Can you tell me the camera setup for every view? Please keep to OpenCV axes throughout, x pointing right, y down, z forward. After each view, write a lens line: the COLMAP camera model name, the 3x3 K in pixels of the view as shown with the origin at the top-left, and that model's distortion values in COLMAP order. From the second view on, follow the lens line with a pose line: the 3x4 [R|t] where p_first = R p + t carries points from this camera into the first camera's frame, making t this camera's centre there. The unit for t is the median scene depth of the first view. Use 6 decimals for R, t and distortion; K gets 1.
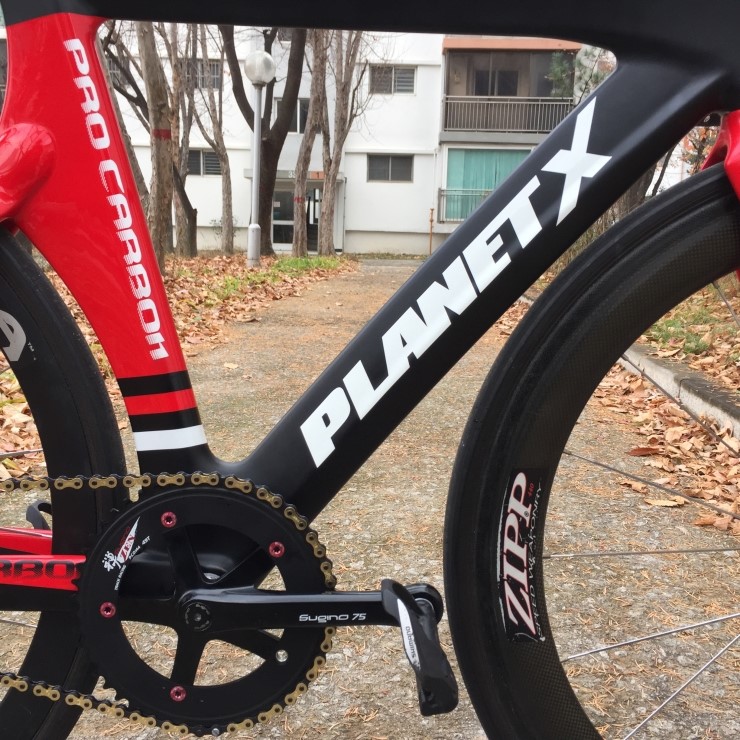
lens RADIAL K [[877.4, 0, 388.5], [0, 877.4, 377.0], [0, 0, 1]] dist [0.153577, 0.000000]
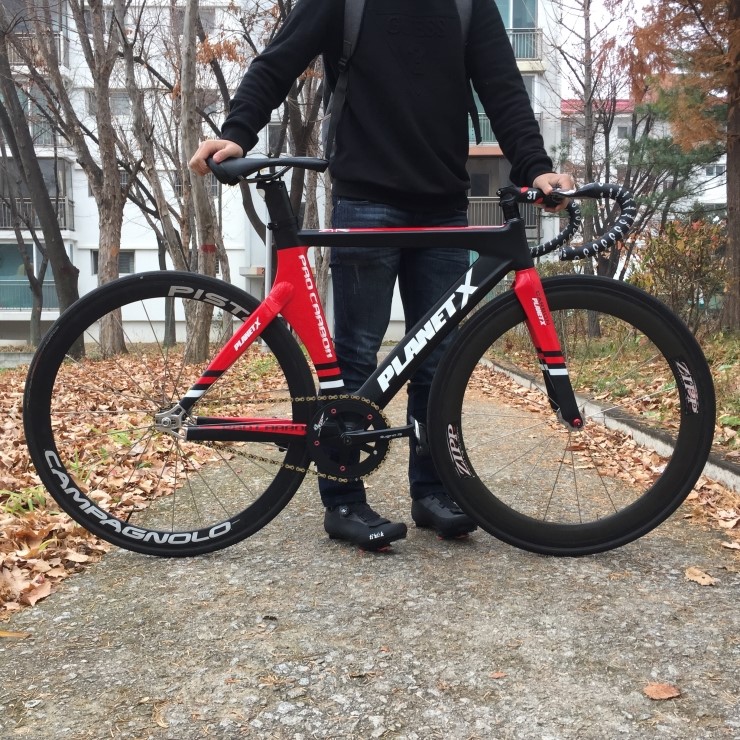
lens RADIAL K [[992.4, 0, 372.2], [0, 992.4, 375.2], [0, 0, 1]] dist [-0.043552, 0.000000]
pose [[0.999659, -0.025394, 0.006050, -0.136336], [0.025894, 0.993965, -0.106595, 0.397350], [-0.003306, 0.106715, 0.994284, -2.298455]]
